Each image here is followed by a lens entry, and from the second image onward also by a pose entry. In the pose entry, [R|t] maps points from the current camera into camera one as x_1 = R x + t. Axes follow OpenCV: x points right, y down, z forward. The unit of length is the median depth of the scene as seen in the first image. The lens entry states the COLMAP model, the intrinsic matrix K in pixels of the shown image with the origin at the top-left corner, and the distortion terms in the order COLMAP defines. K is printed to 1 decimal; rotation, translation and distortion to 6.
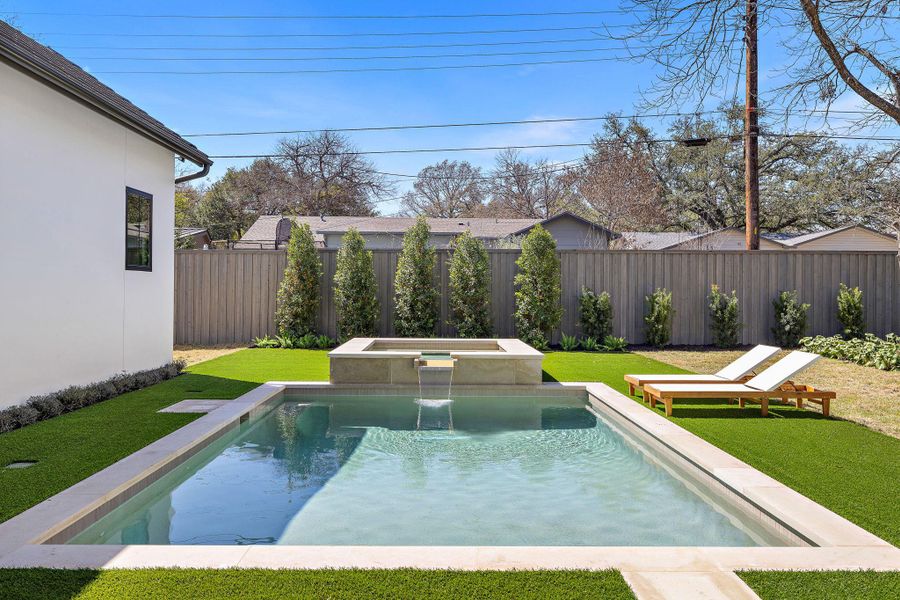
lens RADIAL K [[675.0, 0, 450.4], [0, 675.0, 287.5], [0, 0, 1]] dist [0.003223, 0.003290]
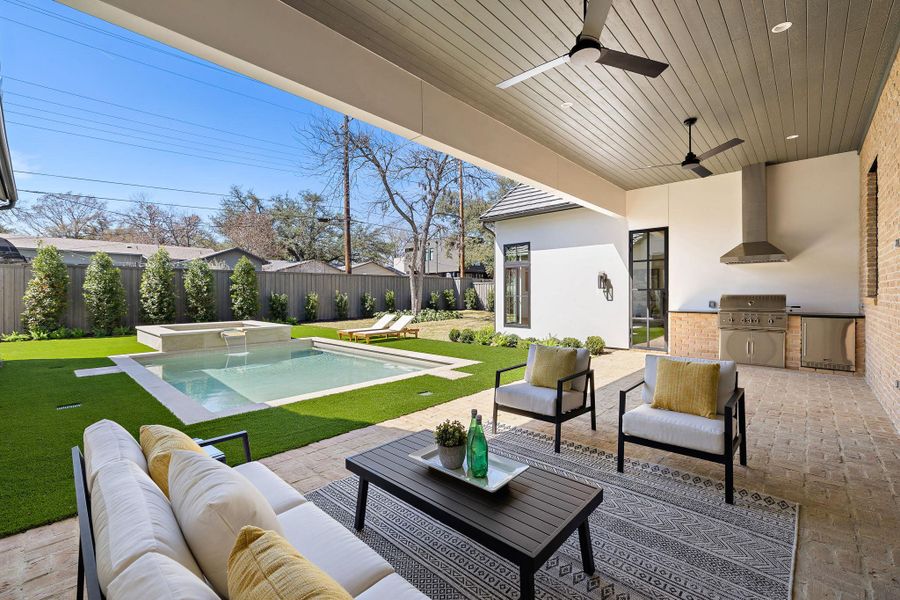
lens RADIAL K [[383.7, 0, 450.0], [0, 383.7, 300.0], [0, 0, 1]] dist [-0.000058, -0.000008]
pose [[0.700563, -0.023127, 0.713215, -0.214480], [0.006171, 0.999634, 0.026354, -0.002641], [-0.713564, -0.014061, 0.700449, -0.091078]]
